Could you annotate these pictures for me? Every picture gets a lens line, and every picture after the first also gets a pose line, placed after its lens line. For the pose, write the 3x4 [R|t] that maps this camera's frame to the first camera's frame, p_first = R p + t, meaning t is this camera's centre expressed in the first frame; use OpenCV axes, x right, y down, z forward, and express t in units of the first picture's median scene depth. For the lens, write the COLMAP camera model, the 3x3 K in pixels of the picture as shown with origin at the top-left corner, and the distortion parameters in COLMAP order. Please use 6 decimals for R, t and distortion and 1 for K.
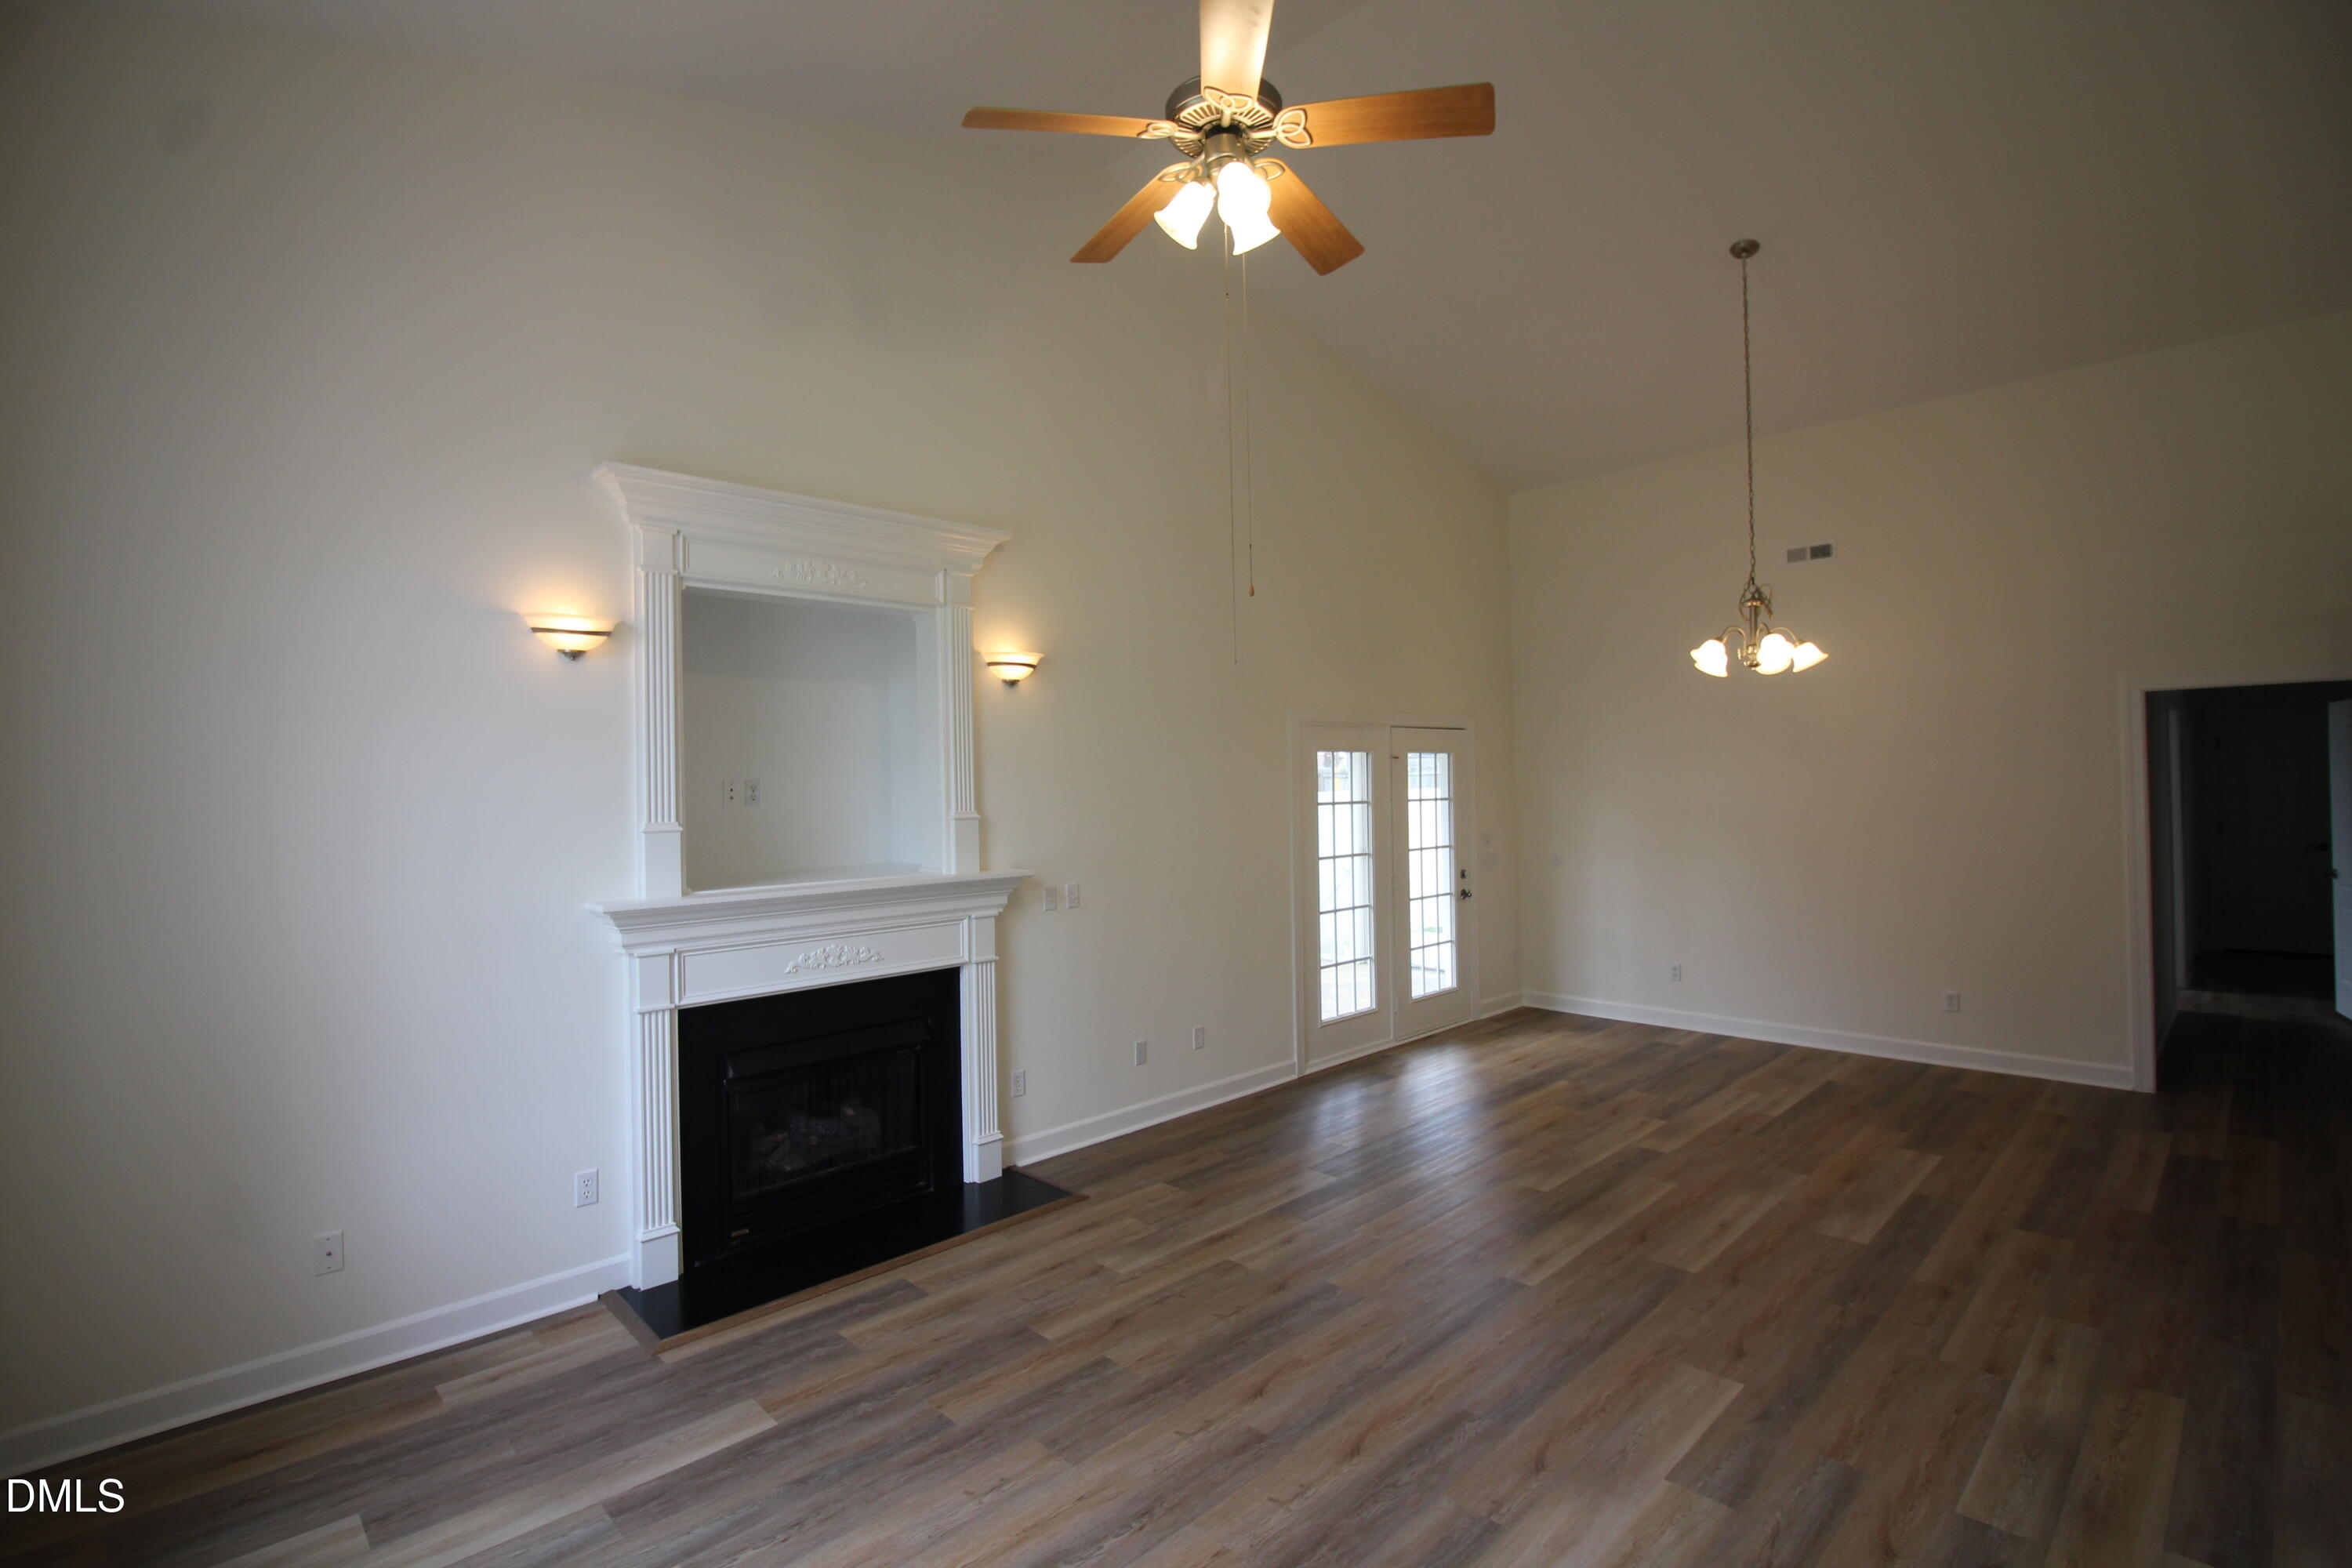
lens RADIAL K [[1088.0, 0, 1155.3], [0, 1088.0, 792.6], [0, 0, 1]] dist [-0.005798, -0.010423]
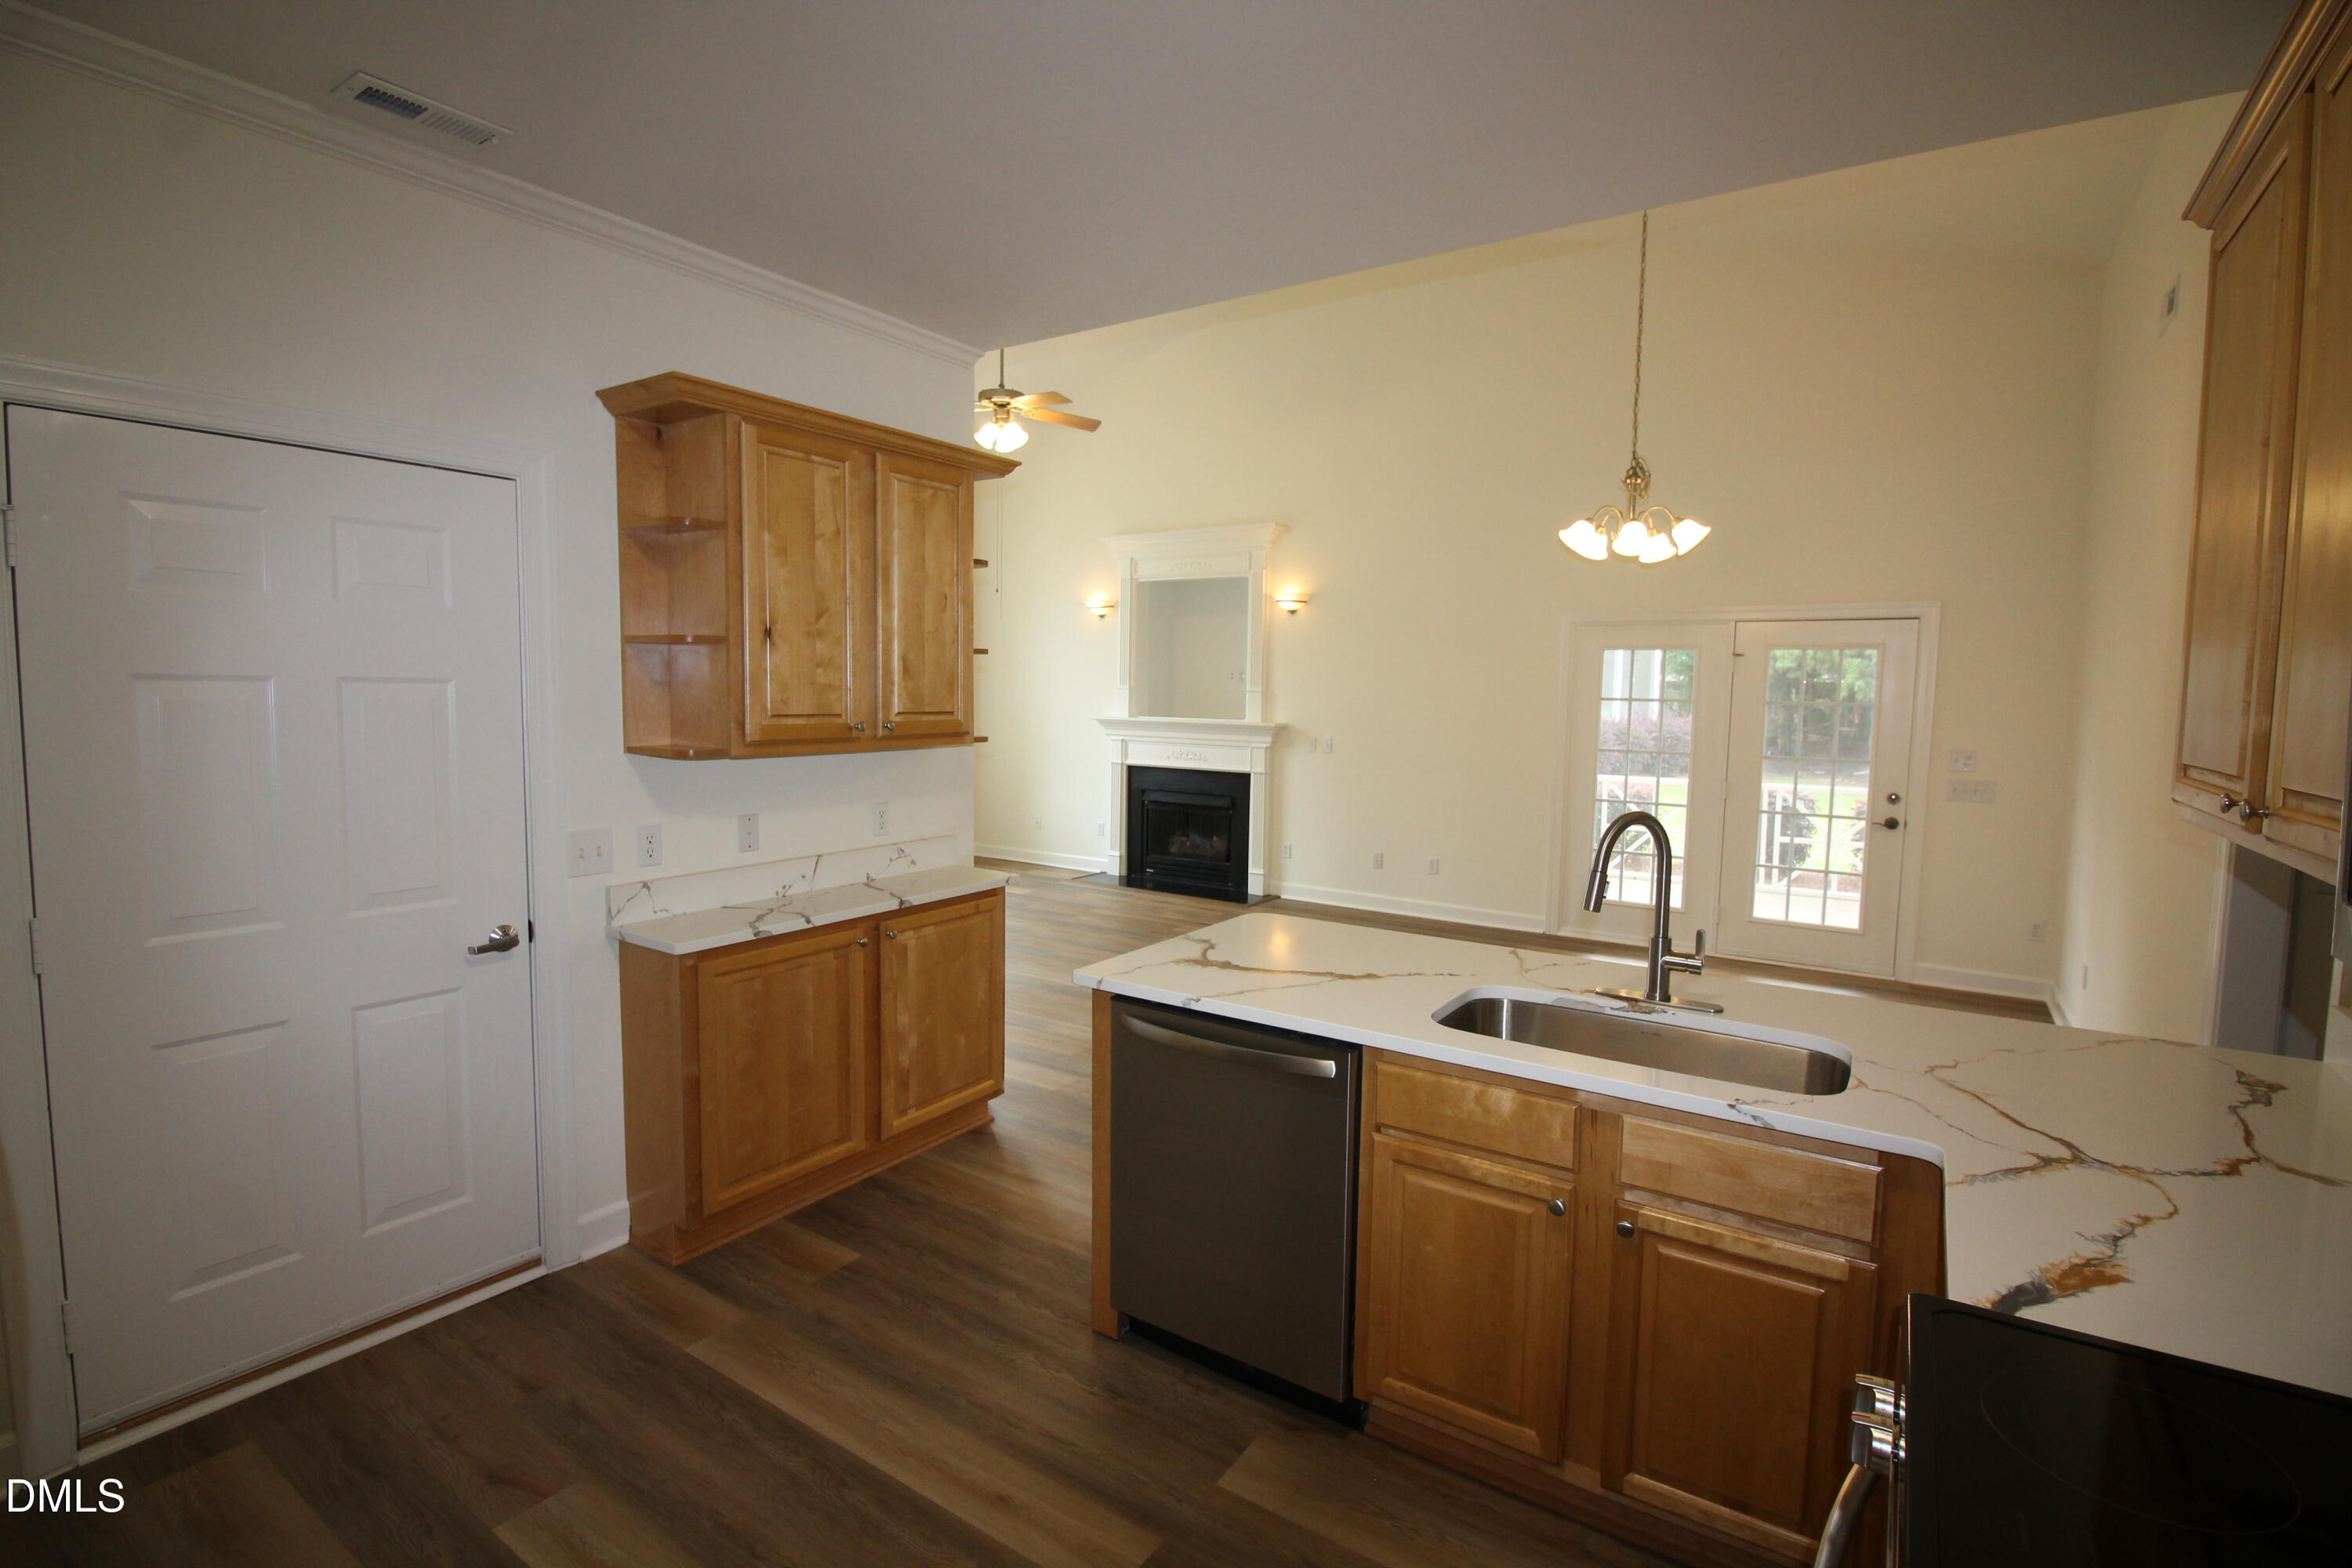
lens RADIAL K [[1088.0, 0, 1163.5], [0, 1088.0, 776.6], [0, 0, 1]] dist [-0.005798, -0.010423]
pose [[0.211939, 0.101984, -0.971947, 1.736035], [-0.029405, 0.994755, 0.097965, -0.007884], [0.976840, 0.007818, 0.213827, 0.531378]]
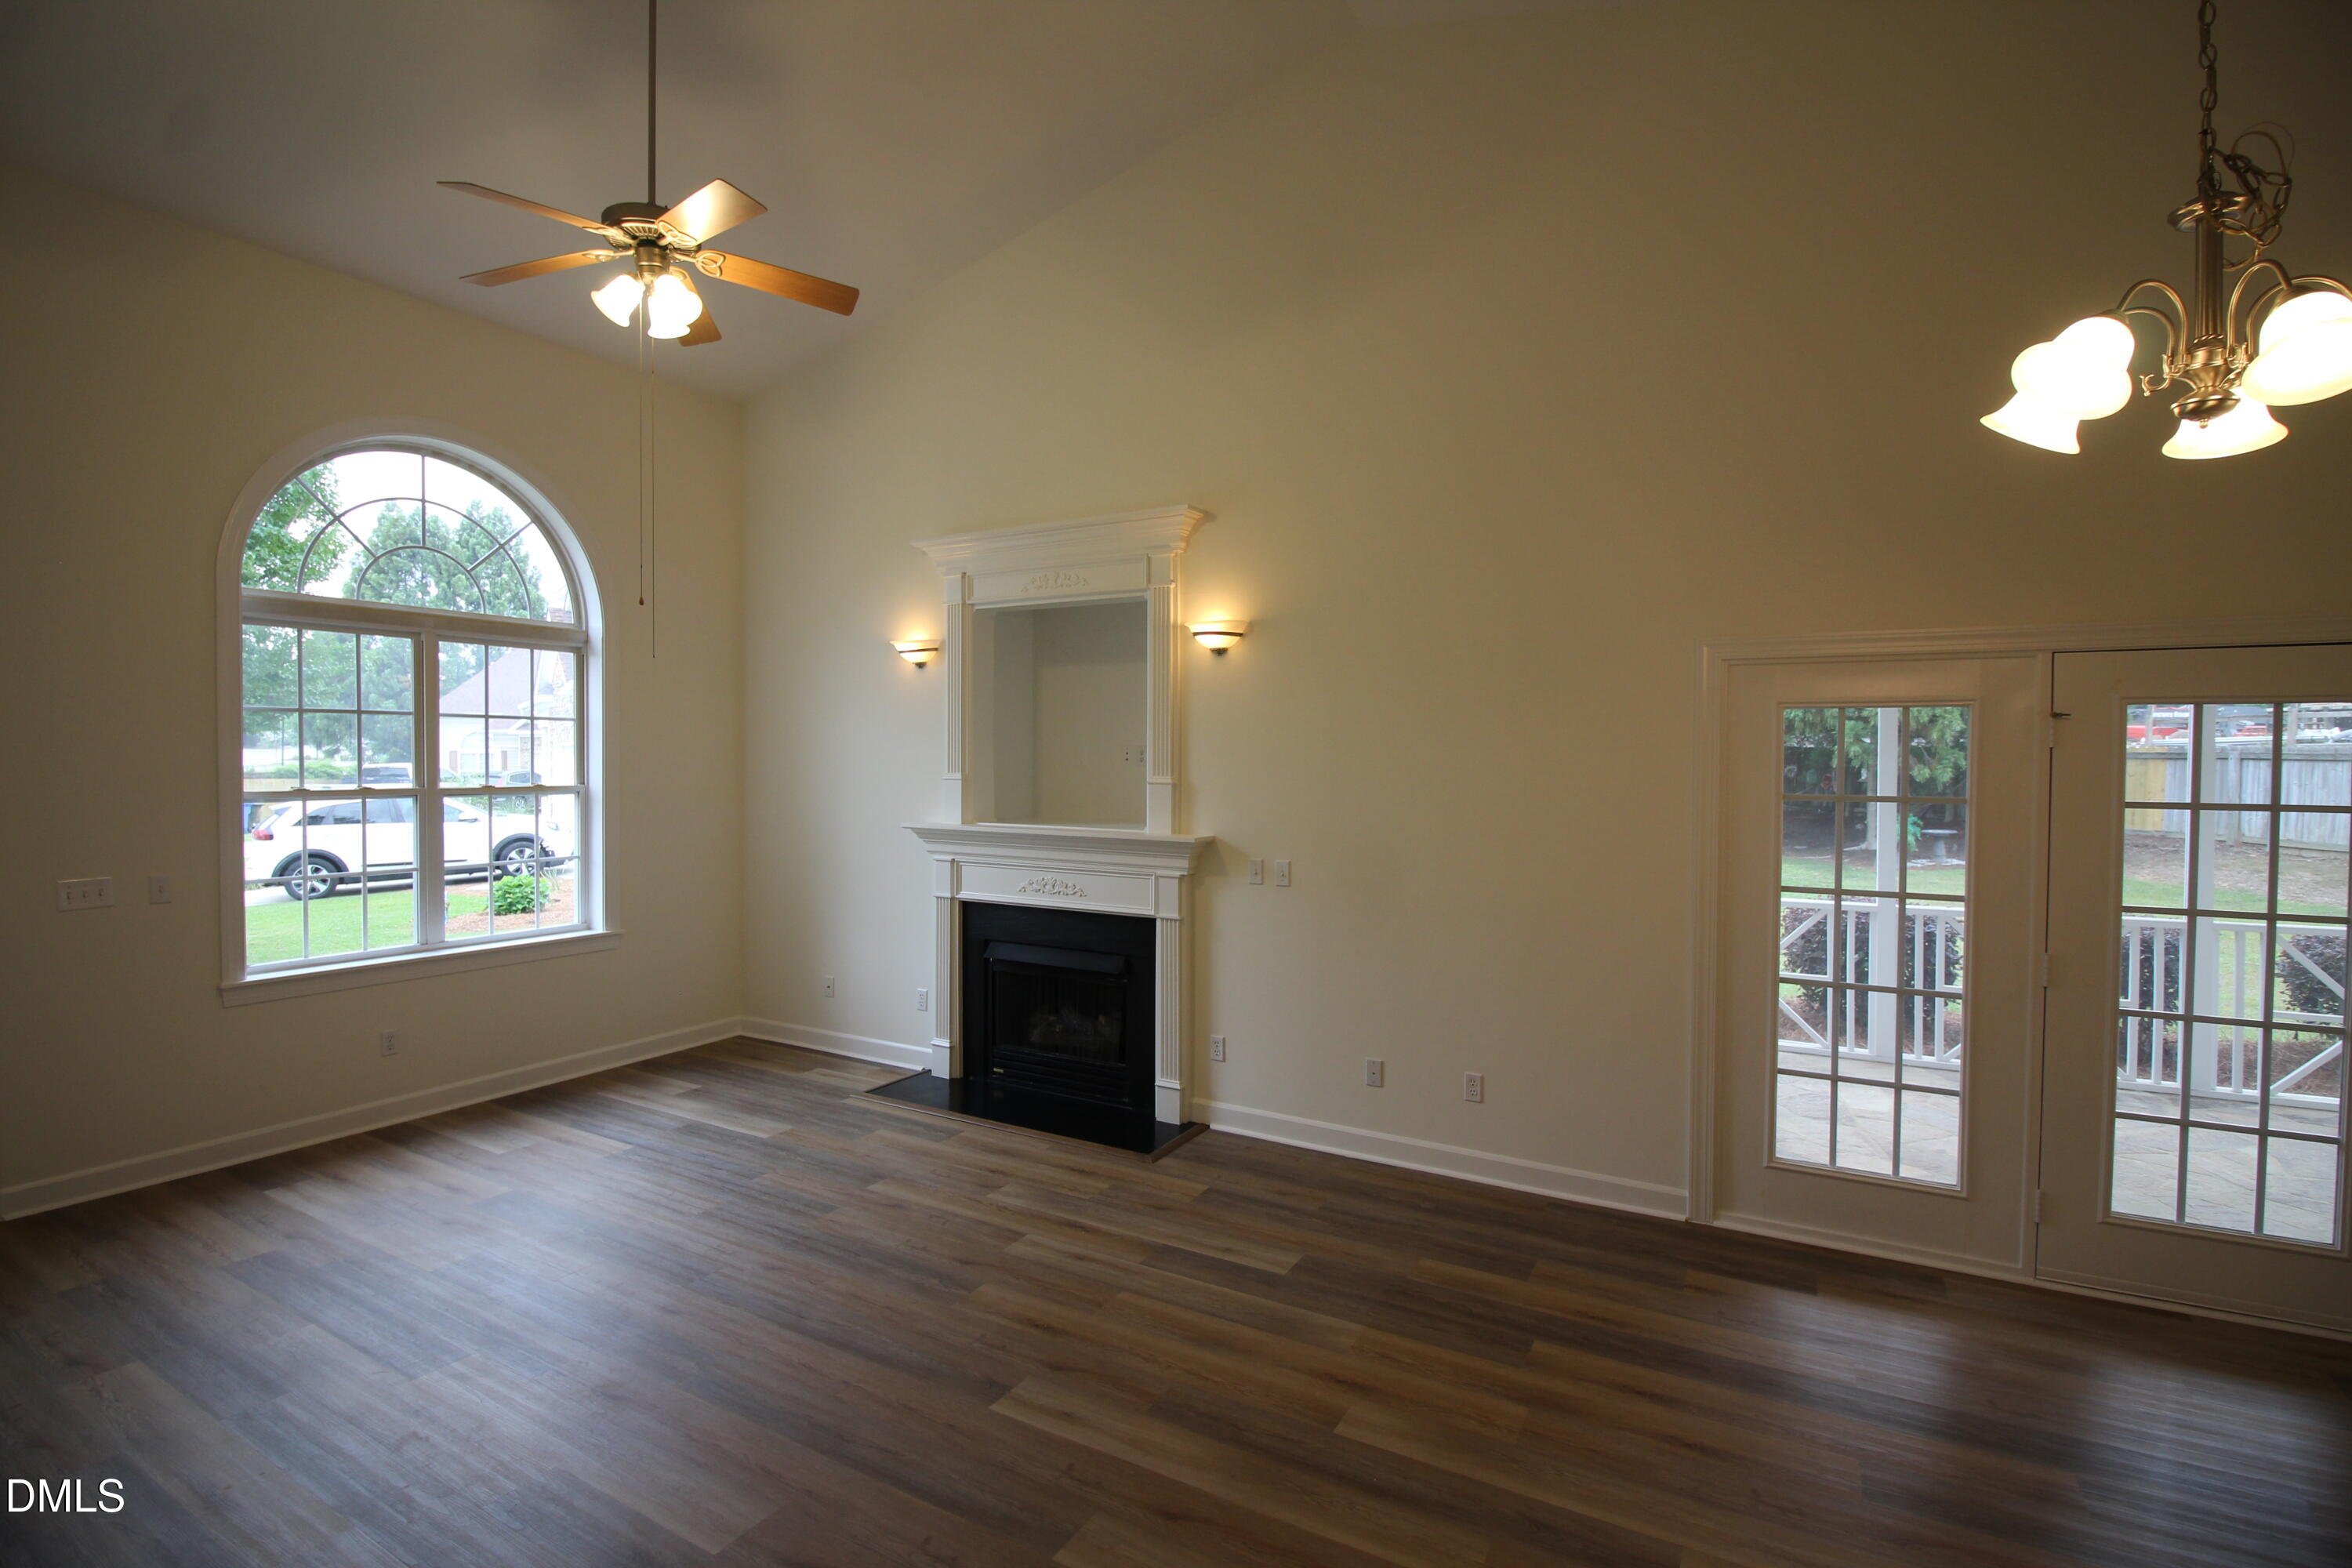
lens RADIAL K [[1088.0, 0, 1162.1], [0, 1088.0, 778.5], [0, 0, 1]] dist [-0.005798, -0.010423]
pose [[0.280543, 0.040486, -0.958987, 0.969197], [-0.019151, 0.999147, 0.036579, -0.022429], [0.959650, 0.008104, 0.281079, 0.784558]]
